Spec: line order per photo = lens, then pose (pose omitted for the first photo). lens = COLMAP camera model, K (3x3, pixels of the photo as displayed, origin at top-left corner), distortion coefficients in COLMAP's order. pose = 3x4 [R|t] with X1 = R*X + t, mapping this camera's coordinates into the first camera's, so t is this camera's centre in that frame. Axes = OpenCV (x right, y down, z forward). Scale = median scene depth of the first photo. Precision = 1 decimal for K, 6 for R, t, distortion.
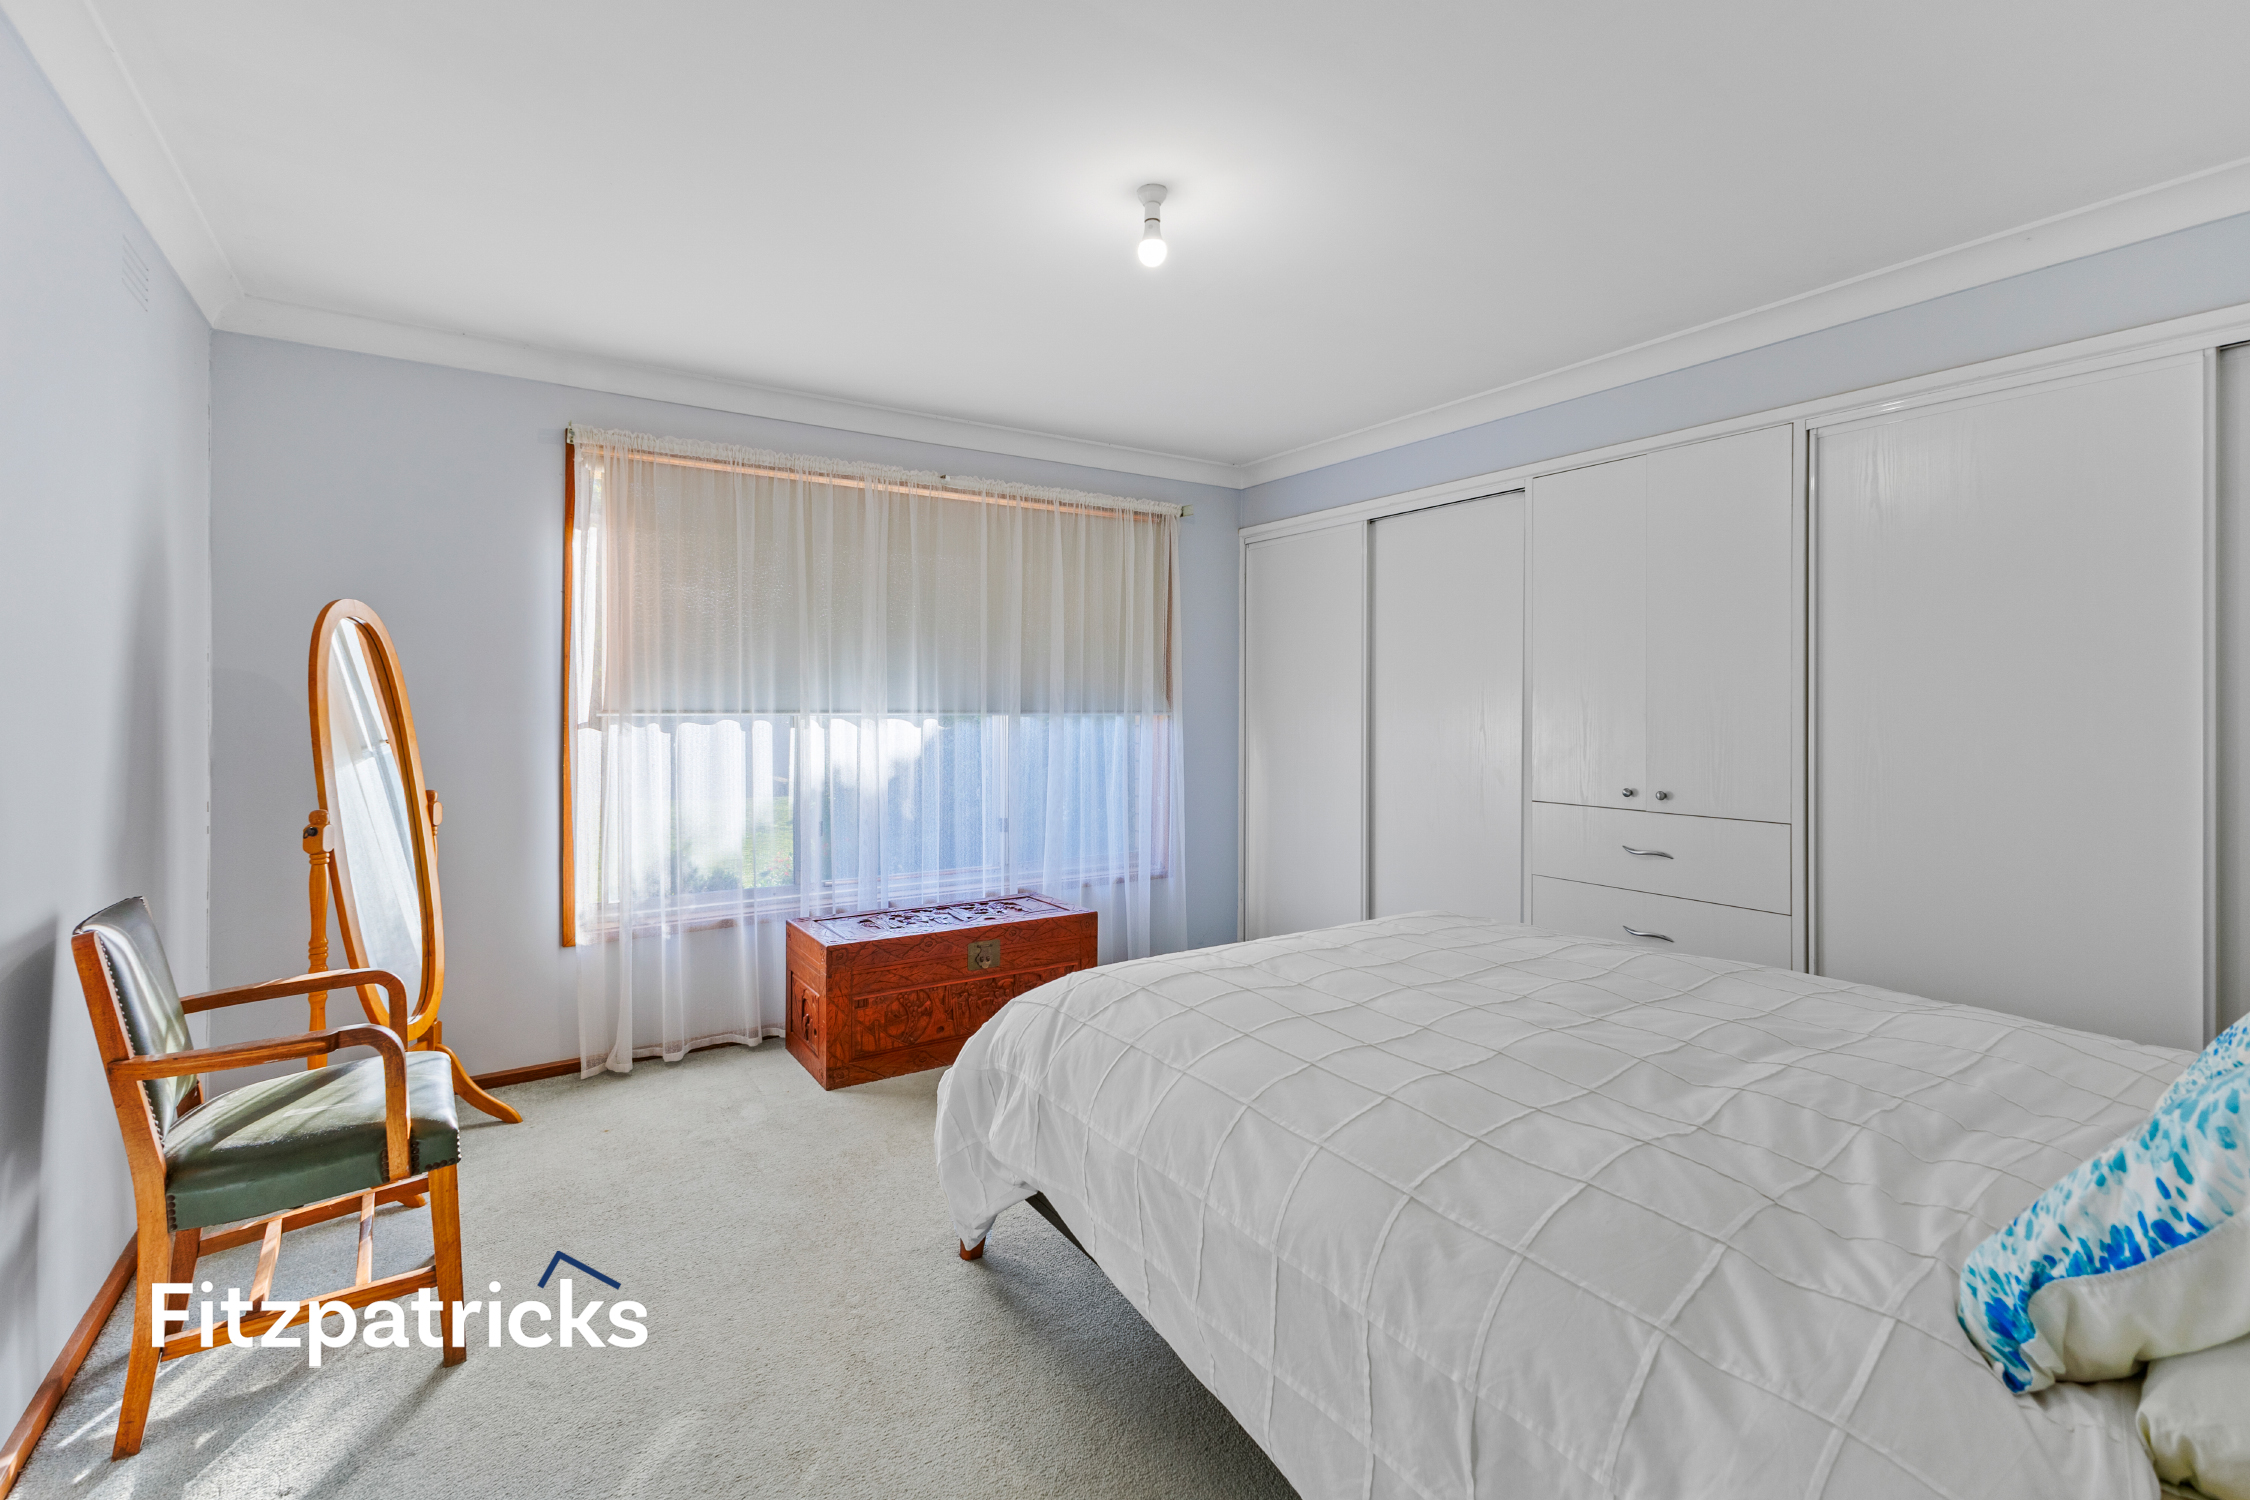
lens RADIAL K [[1000.1, 0, 1125.5], [0, 1000.1, 734.0], [0, 0, 1]] dist [0.008951, -0.001648]
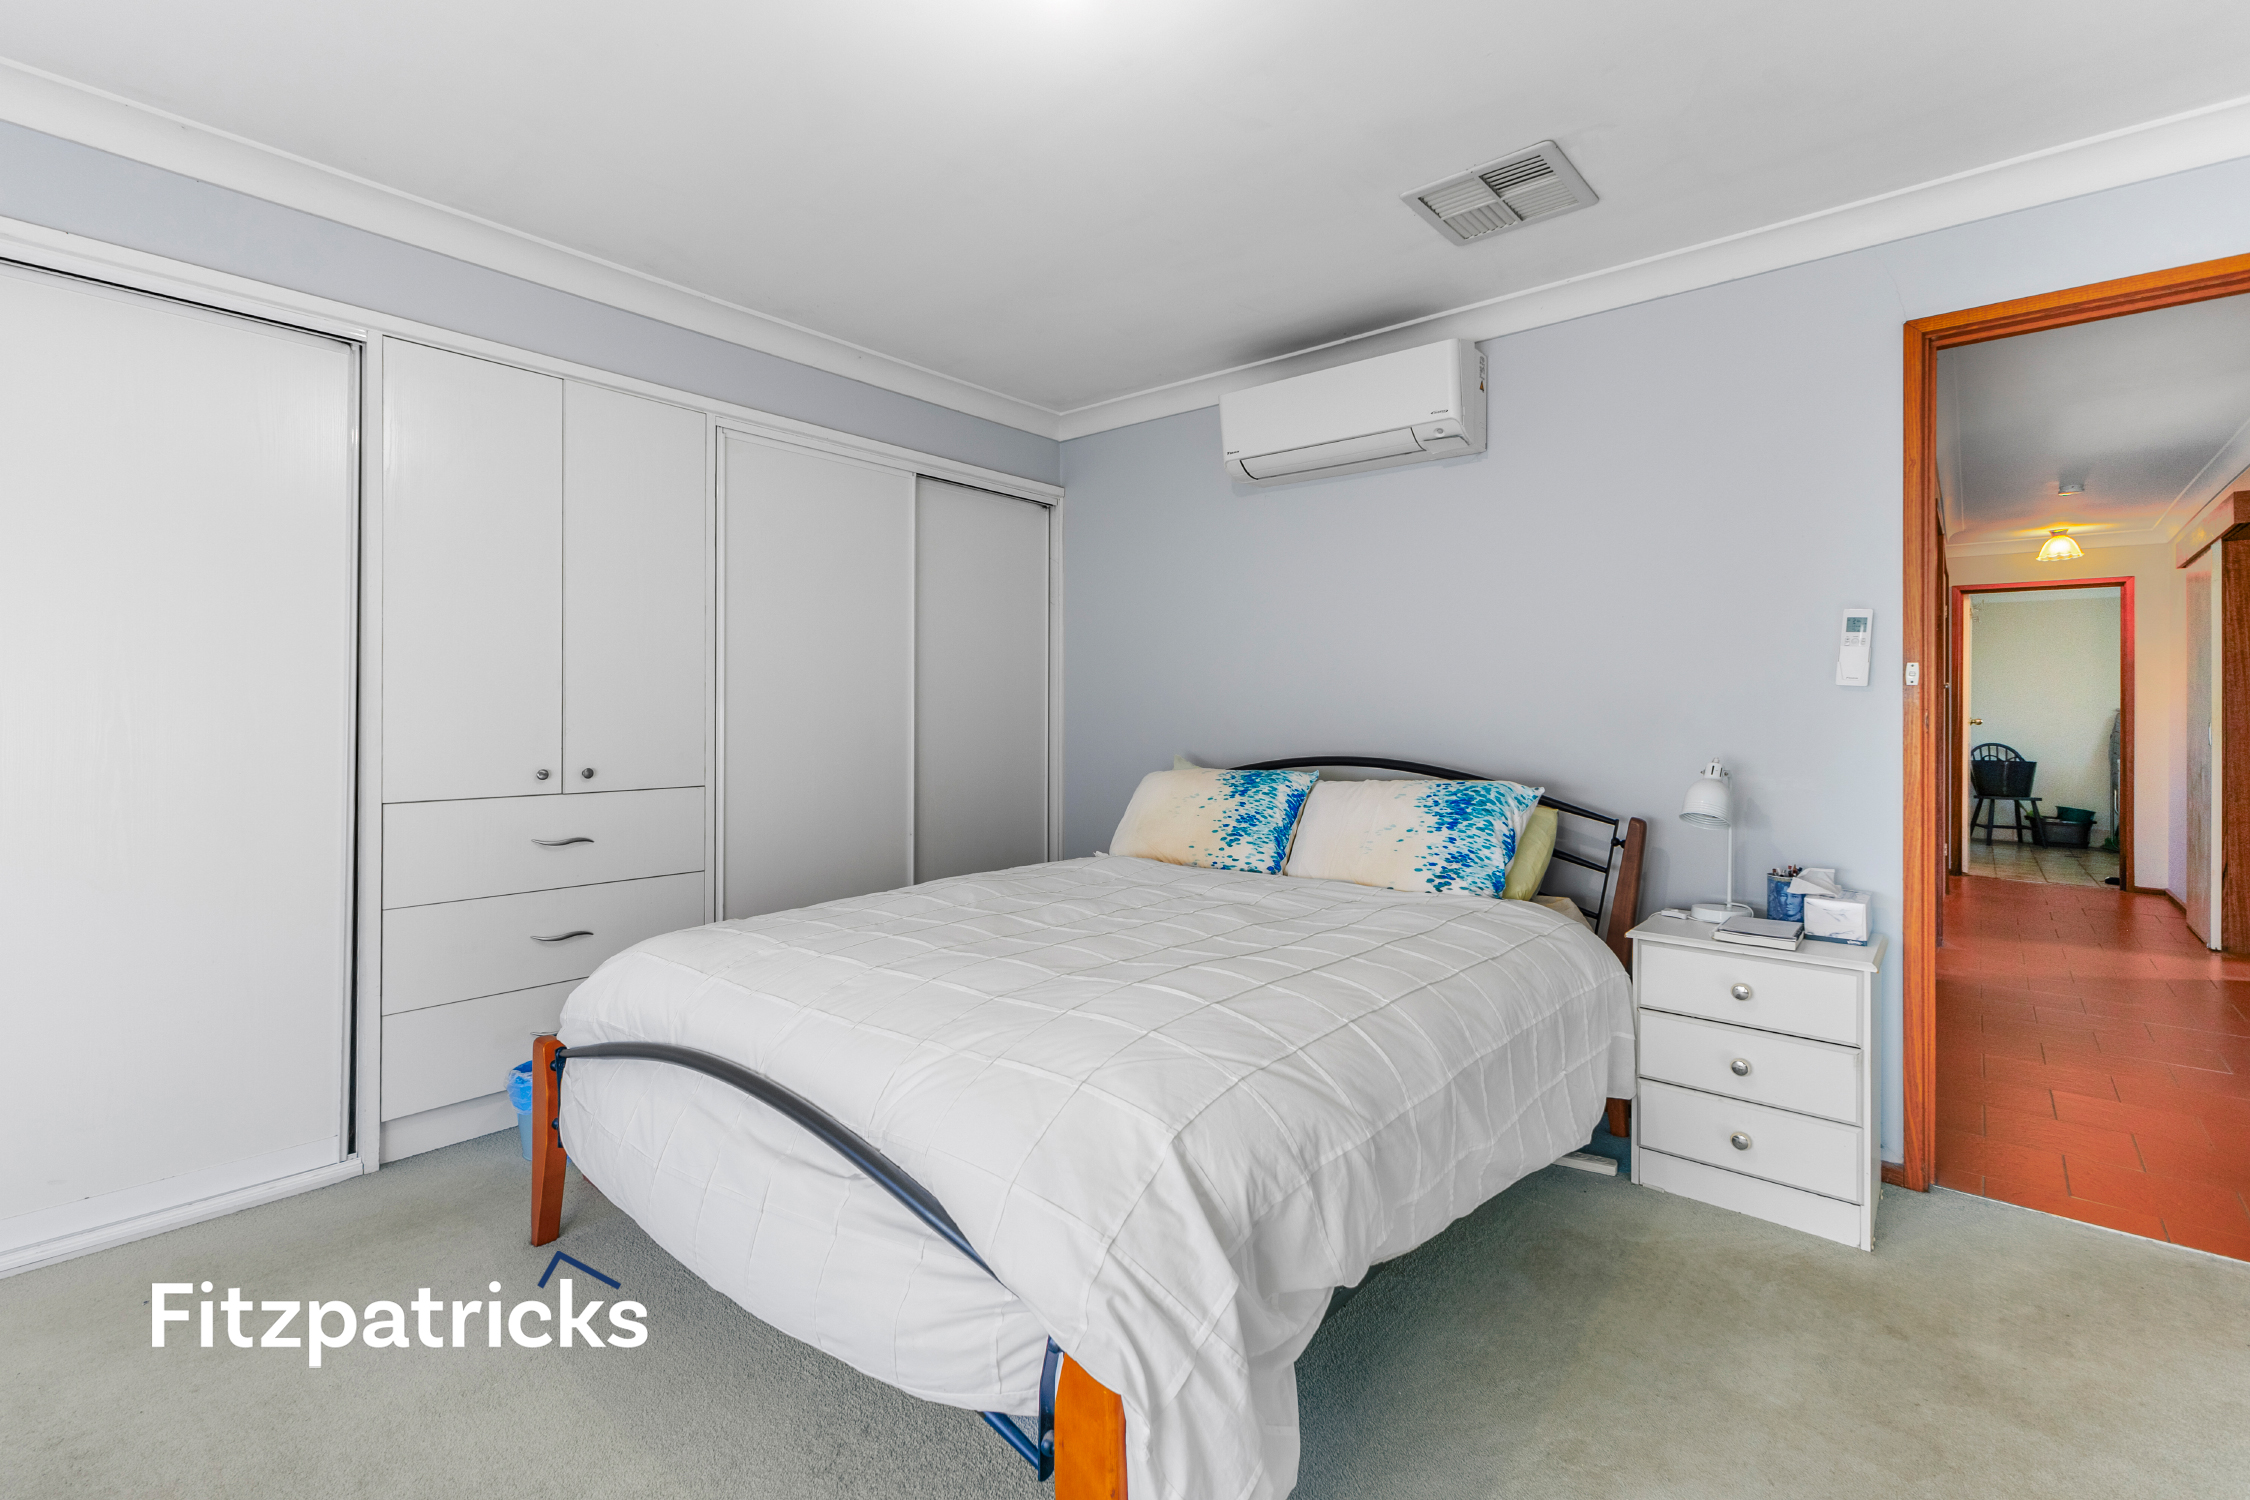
lens RADIAL K [[1000.1, 0, 1117.8], [0, 1000.1, 698.5], [0, 0, 1]] dist [0.008951, -0.001648]
pose [[-0.260565, -0.000251, 0.965456, -0.441854], [0.005197, 0.999985, 0.001662, -0.004019], [-0.965442, 0.005451, -0.260560, 0.778587]]
